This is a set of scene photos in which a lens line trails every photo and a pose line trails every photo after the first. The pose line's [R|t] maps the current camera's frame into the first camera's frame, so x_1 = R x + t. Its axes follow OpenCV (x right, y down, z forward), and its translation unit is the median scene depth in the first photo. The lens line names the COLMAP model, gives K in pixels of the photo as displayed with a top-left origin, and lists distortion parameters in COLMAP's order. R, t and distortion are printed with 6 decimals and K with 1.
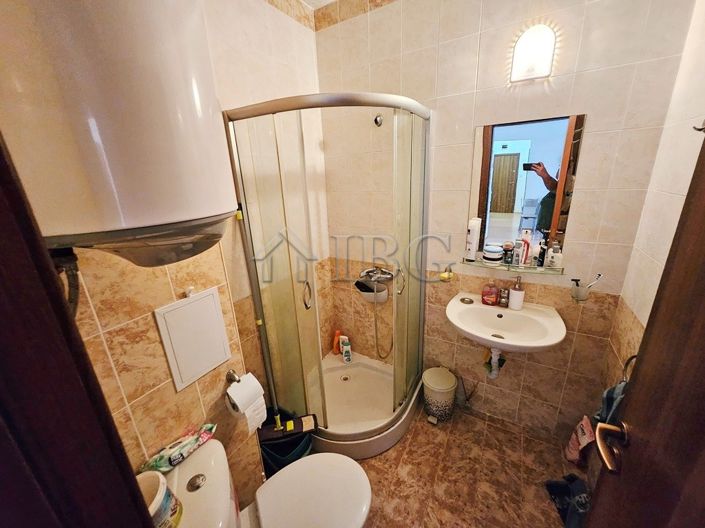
lens RADIAL K [[275.9, 0, 347.7], [0, 275.9, 260.8], [0, 0, 1]] dist [-0.002263, -0.002724]
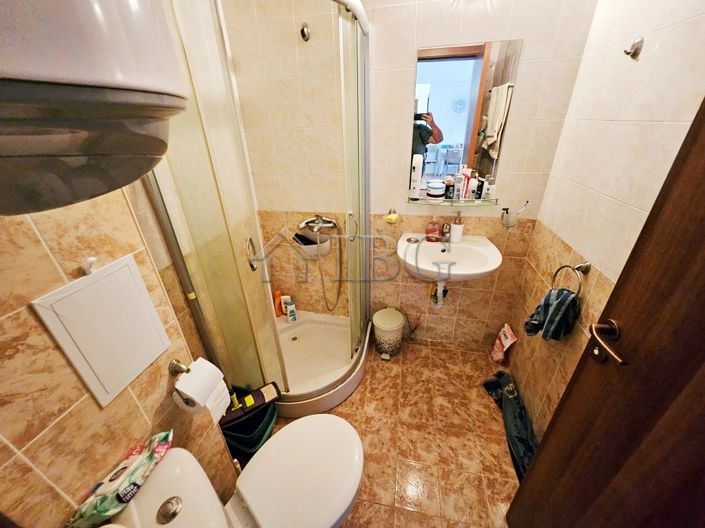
lens RADIAL K [[275.9, 0, 347.7], [0, 275.9, 260.8], [0, 0, 1]] dist [-0.002263, -0.002724]
pose [[0.945061, -0.136239, 0.297151, -0.113980], [0.087829, 0.981413, 0.170629, 0.026531], [-0.314874, -0.135156, 0.939461, 0.120894]]
